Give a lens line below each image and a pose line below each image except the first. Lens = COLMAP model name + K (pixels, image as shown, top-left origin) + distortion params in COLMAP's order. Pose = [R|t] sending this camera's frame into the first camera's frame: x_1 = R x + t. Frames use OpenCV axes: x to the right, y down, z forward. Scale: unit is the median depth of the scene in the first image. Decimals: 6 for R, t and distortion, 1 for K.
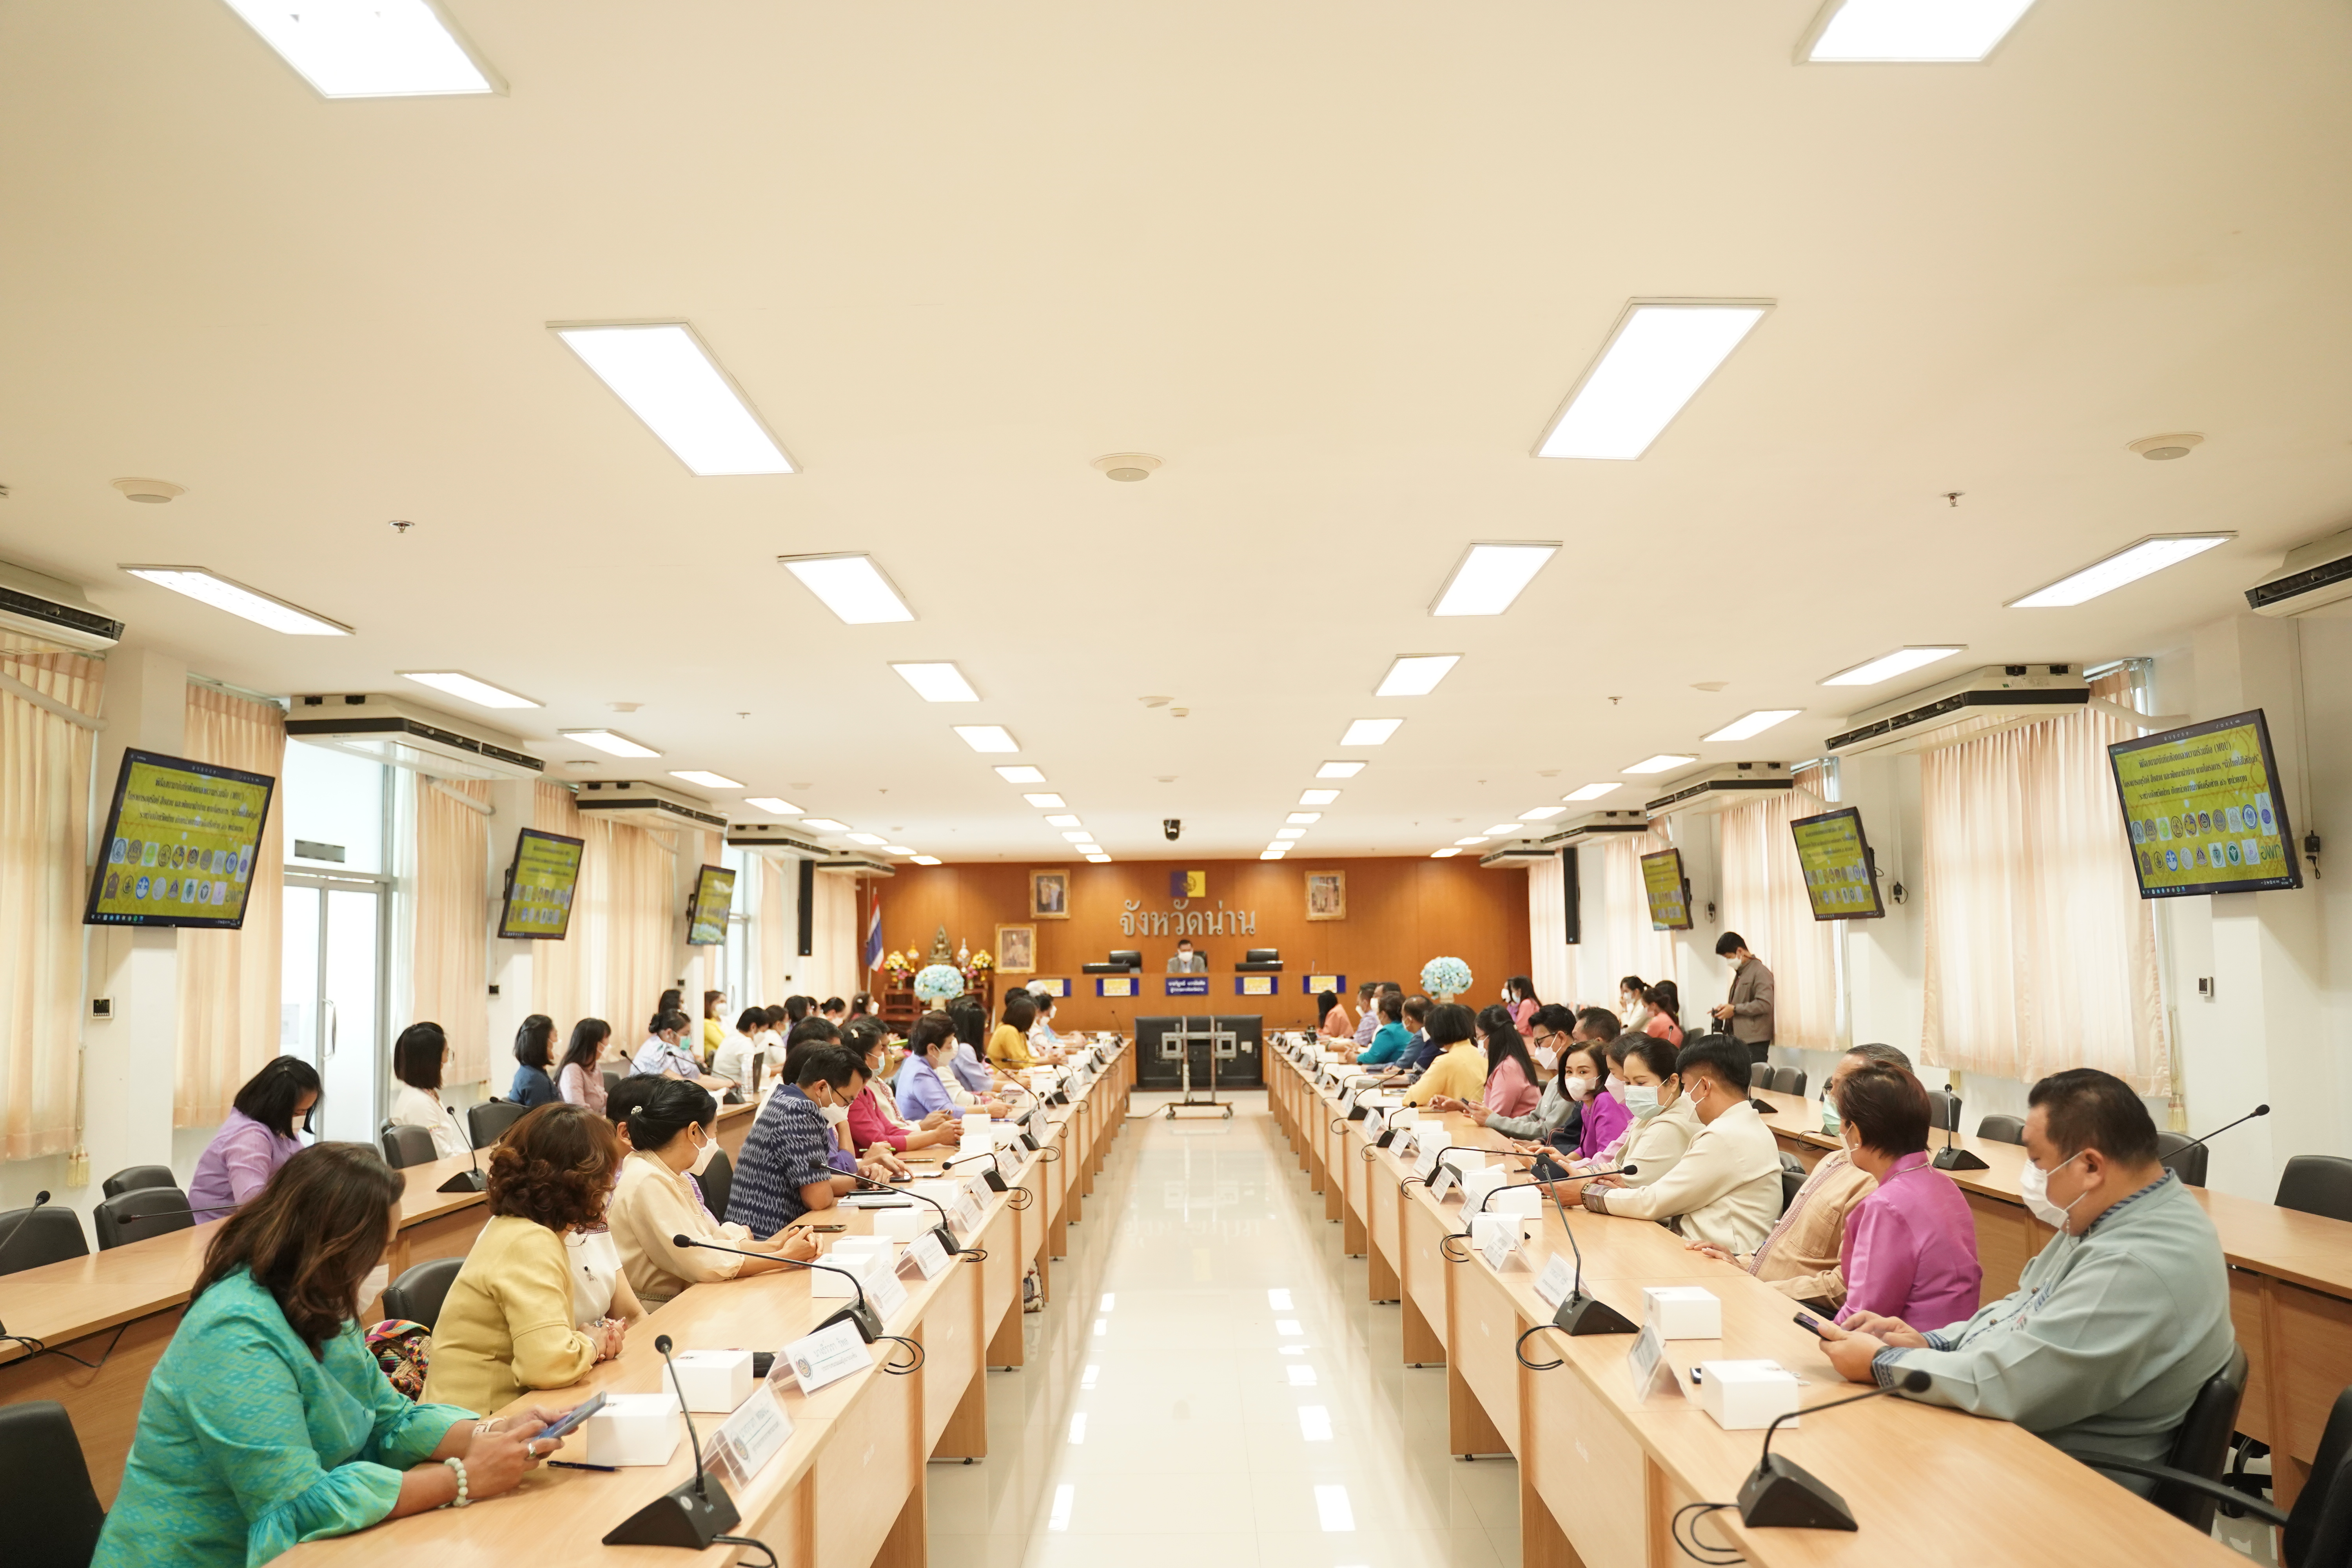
lens RADIAL K [[1918.2, 0, 1141.0], [0, 1918.2, 791.6], [0, 0, 1]] dist [-0.117544, 0.000650]
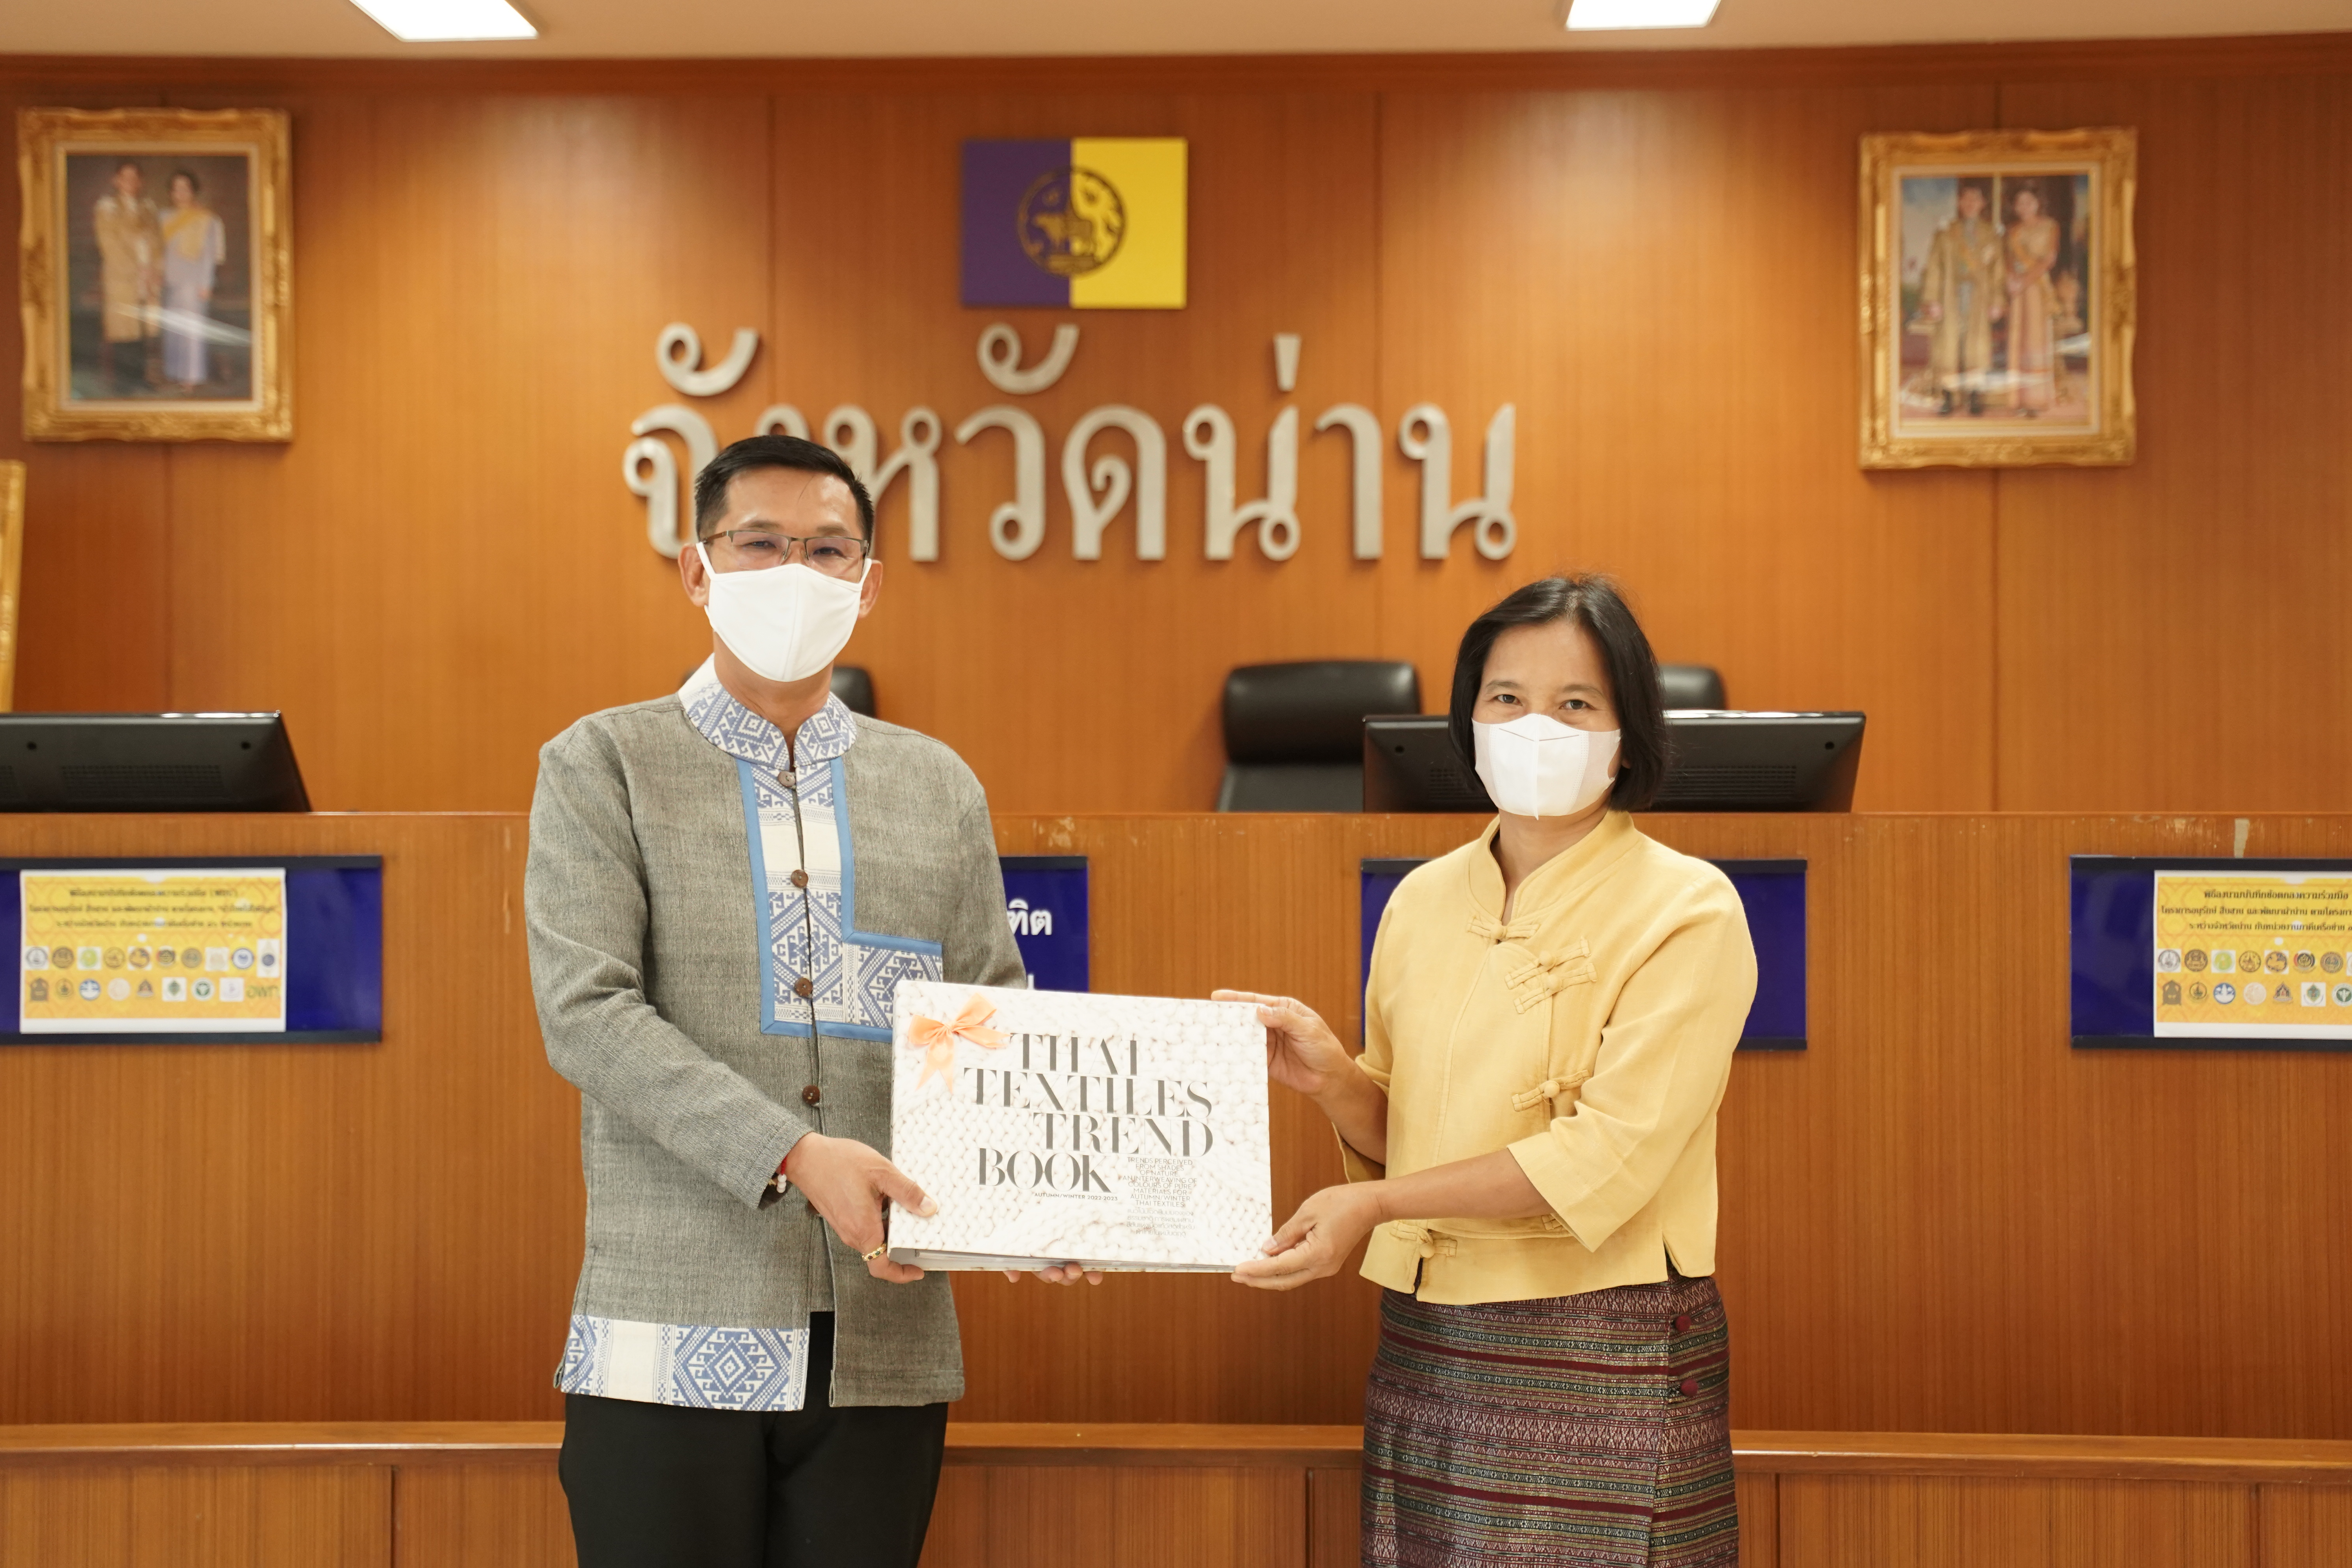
lens RADIAL K [[3593.4, 0, 1167.0], [0, 3593.4, 778.4], [0, 0, 1]] dist [0.146951, 0.054739]
pose [[0.999821, 0.012484, -0.014226, 0.041896], [-0.011192, 0.996096, 0.087566, 0.076983], [0.015264, -0.087391, 0.996057, 0.821847]]
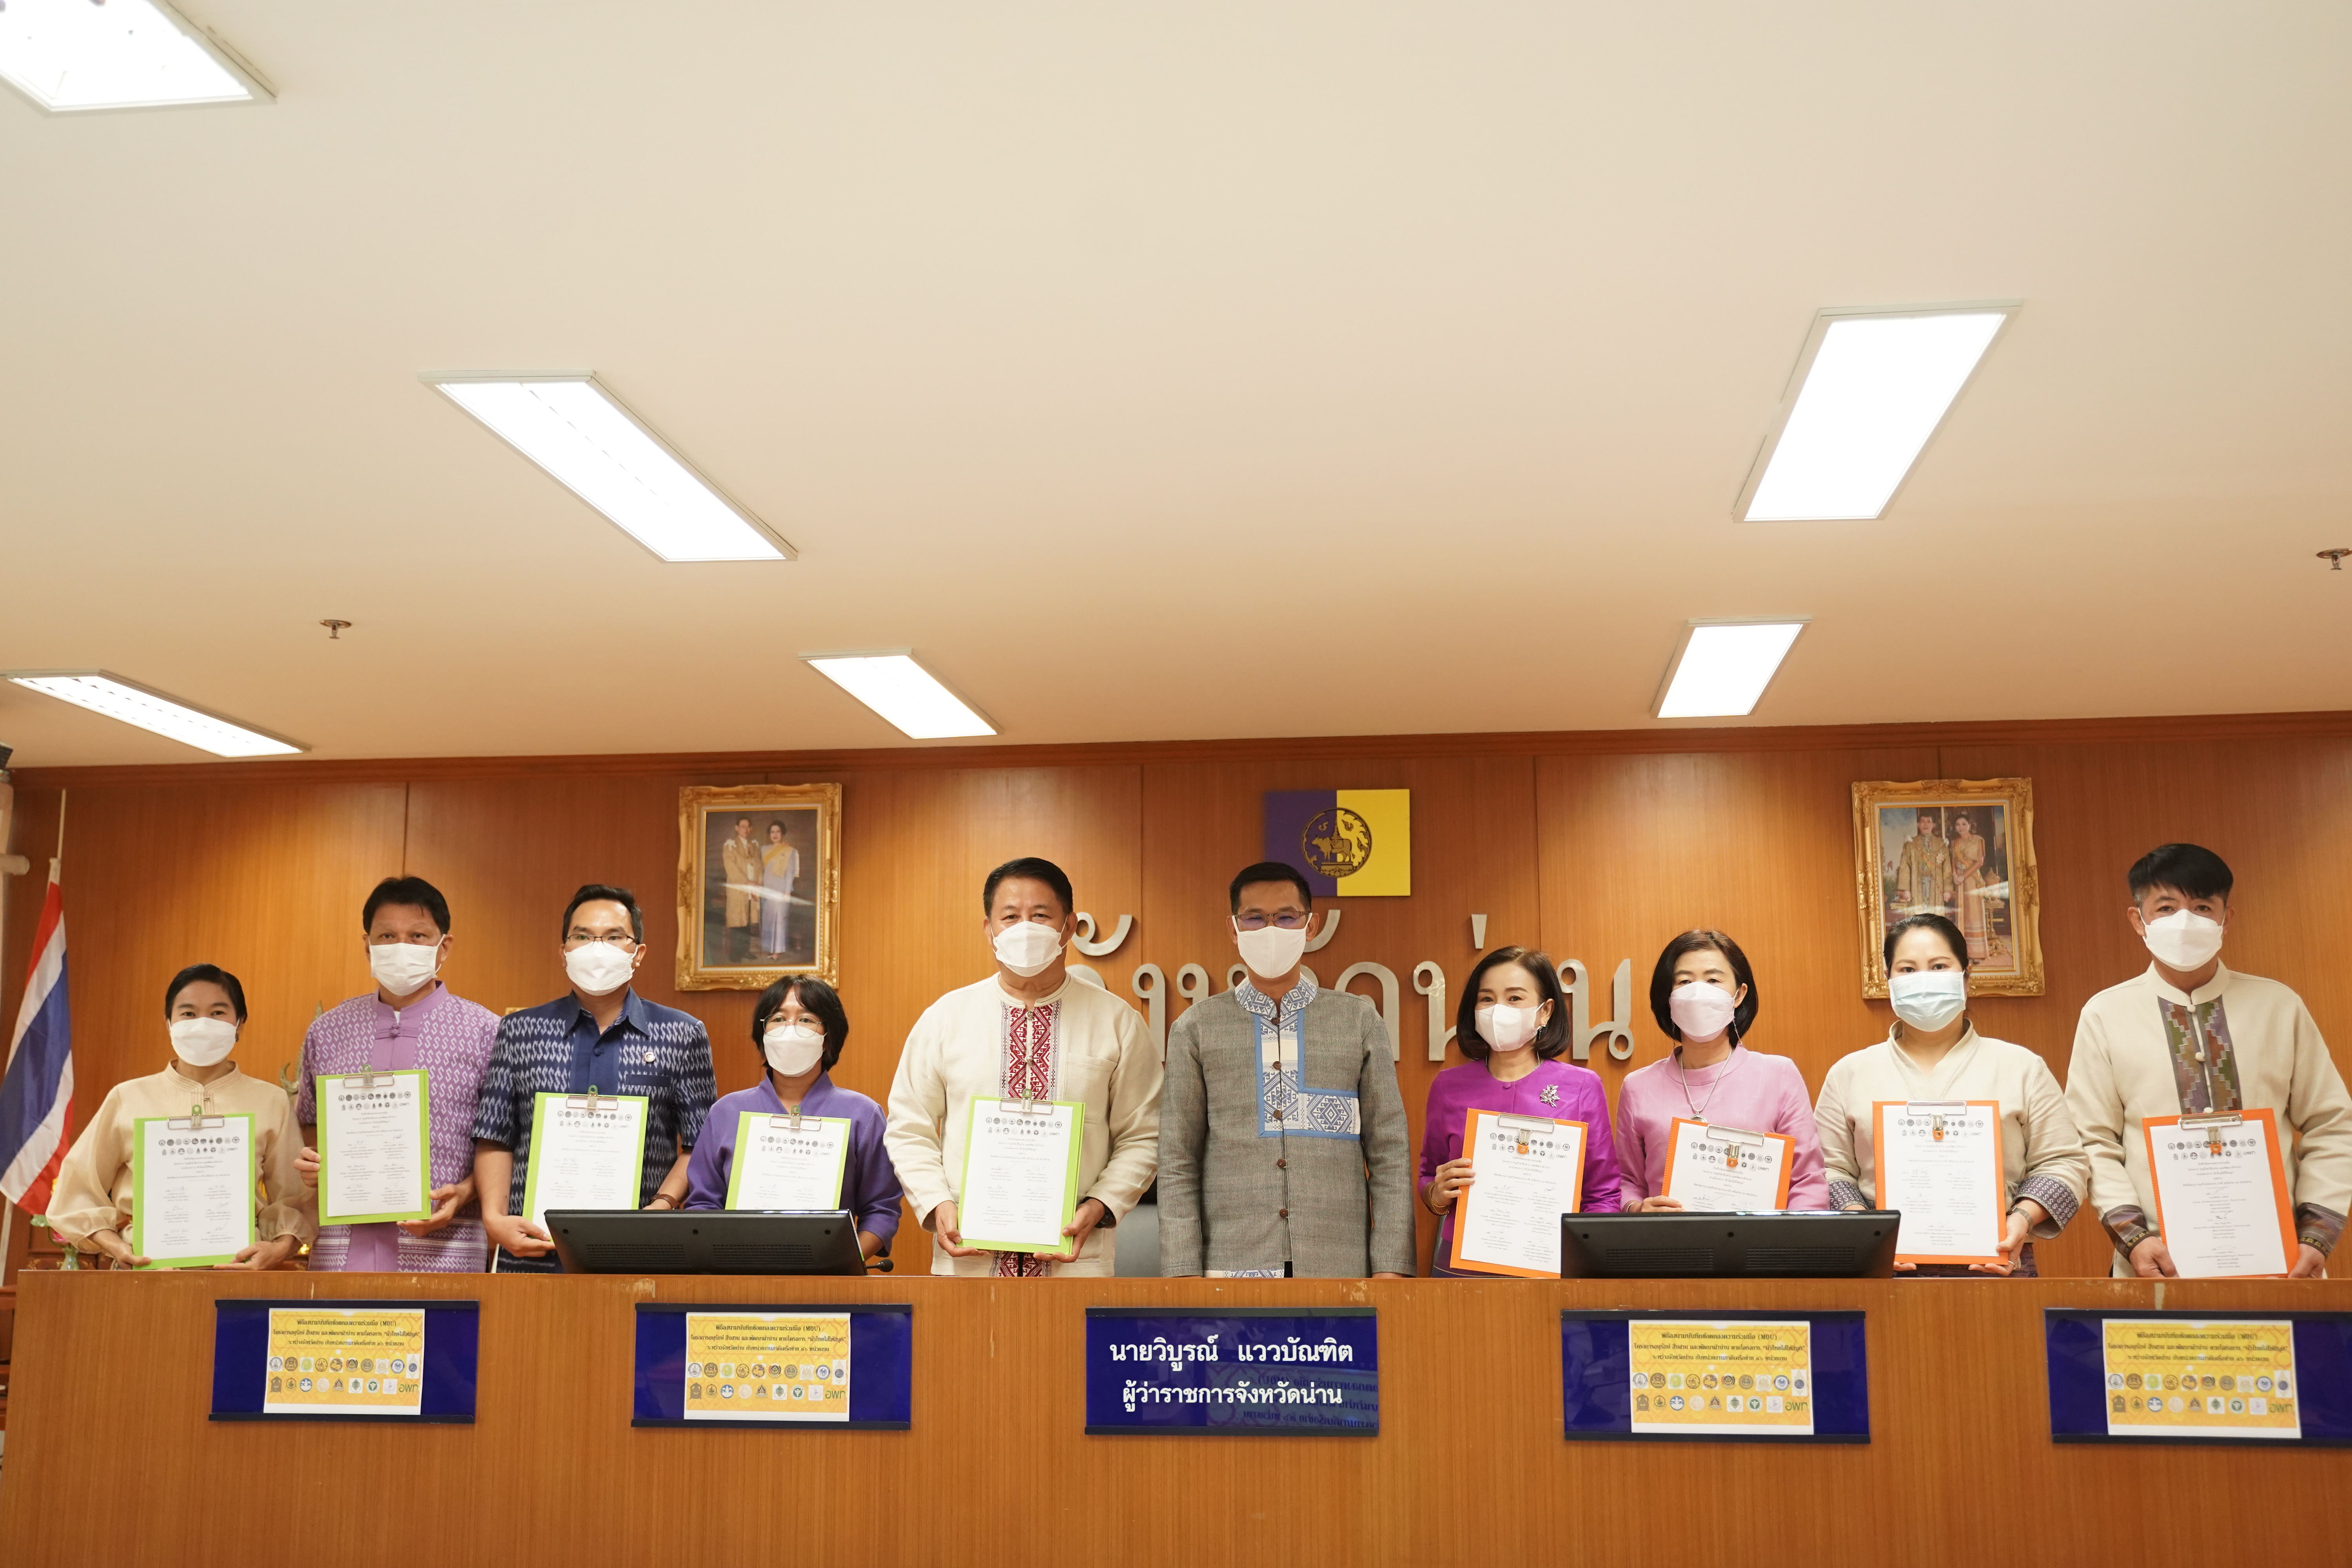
lens RADIAL K [[2363.2, 0, 1170.9], [0, 2363.2, 773.8], [0, 0, 1]] dist [-0.059372, 0.111960]
pose [[0.995090, -0.005296, -0.098828, 0.037650], [-0.001617, 0.997564, -0.069739, 0.068965], [0.098957, 0.069556, 0.992658, 0.821790]]
